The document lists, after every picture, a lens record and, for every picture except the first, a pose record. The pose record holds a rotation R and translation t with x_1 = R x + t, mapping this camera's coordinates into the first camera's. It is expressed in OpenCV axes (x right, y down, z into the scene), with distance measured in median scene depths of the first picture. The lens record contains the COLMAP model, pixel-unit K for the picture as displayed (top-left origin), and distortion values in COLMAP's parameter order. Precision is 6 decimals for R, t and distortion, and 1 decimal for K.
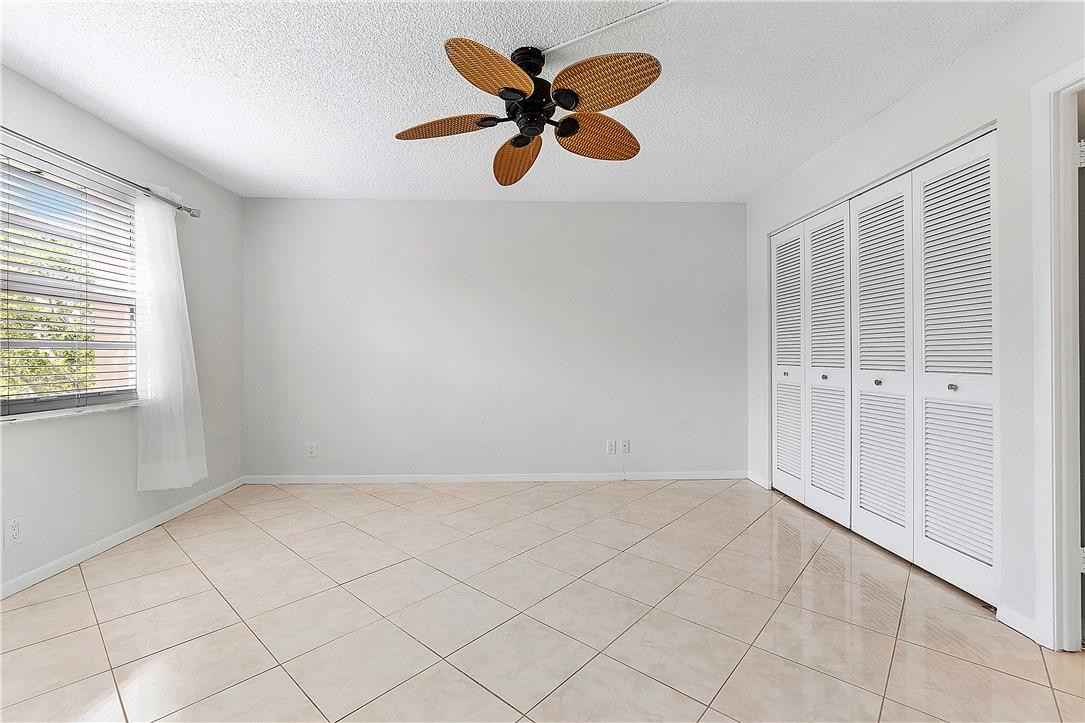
lens RADIAL K [[471.2, 0, 533.6], [0, 471.2, 358.8], [0, 0, 1]] dist [-0.001297, -0.000207]
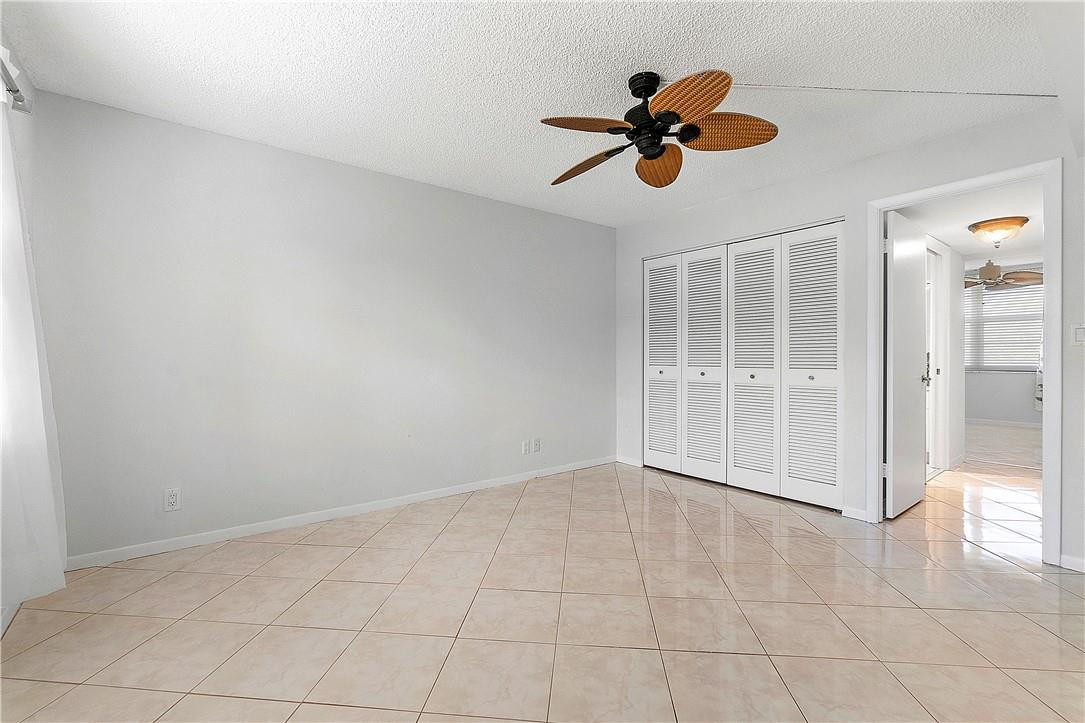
lens RADIAL K [[493.1, 0, 543.9], [0, 493.1, 362.5], [0, 0, 1]] dist [0.000026, -0.000097]
pose [[0.798454, -0.007022, 0.602015, -0.611916], [0.005200, 0.999975, 0.004767, -0.002192], [-0.602033, -0.000676, 0.798471, 0.166419]]
